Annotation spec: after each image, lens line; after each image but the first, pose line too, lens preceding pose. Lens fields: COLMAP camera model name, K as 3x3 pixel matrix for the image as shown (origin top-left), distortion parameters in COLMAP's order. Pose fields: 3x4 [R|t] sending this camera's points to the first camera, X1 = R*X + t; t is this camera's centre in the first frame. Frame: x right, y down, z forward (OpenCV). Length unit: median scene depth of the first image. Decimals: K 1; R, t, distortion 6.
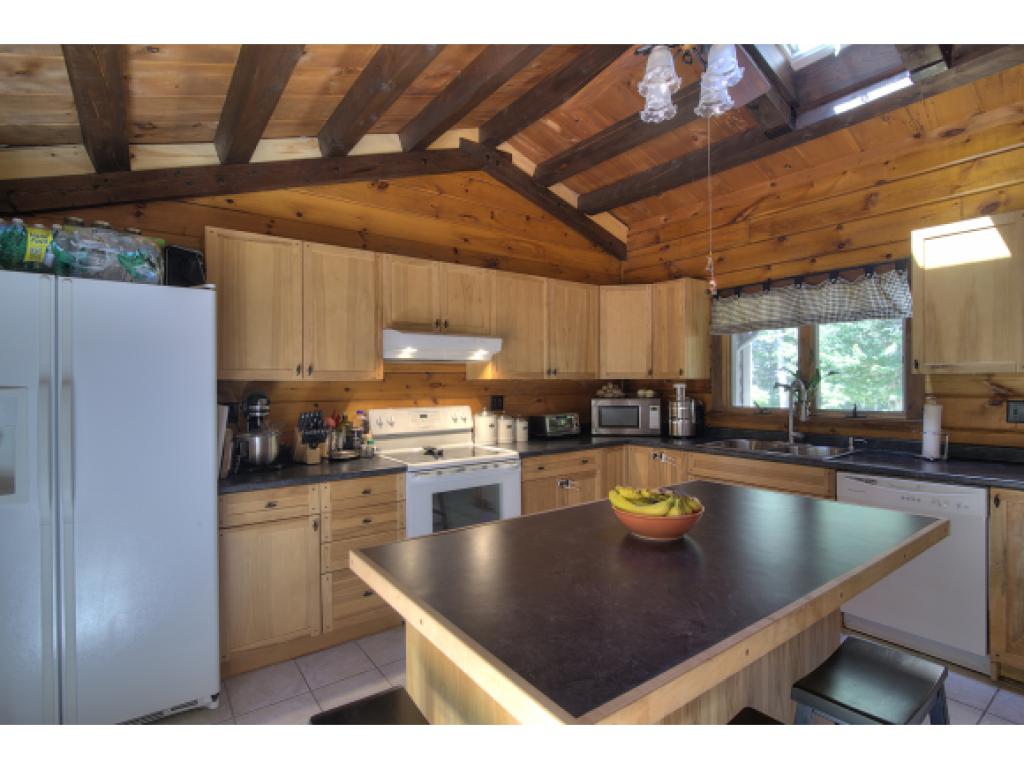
lens RADIAL K [[515.9, 0, 512.1], [0, 515.9, 388.8], [0, 0, 1]] dist [0.000332, -0.000532]
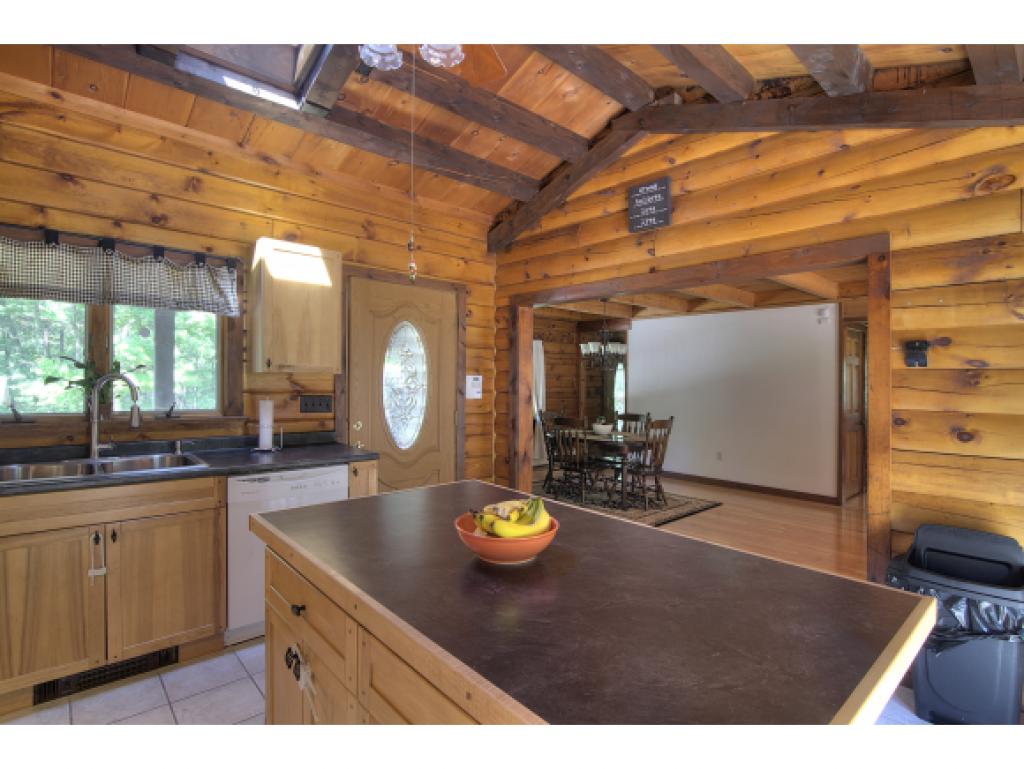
lens RADIAL K [[515.9, 0, 511.5], [0, 515.9, 379.4], [0, 0, 1]] dist [0.000332, -0.000532]
pose [[-0.095845, 0.006691, 0.995374, -0.318981], [-0.001983, 0.999974, -0.006913, -0.007486], [-0.995394, -0.002637, -0.095829, 0.575620]]
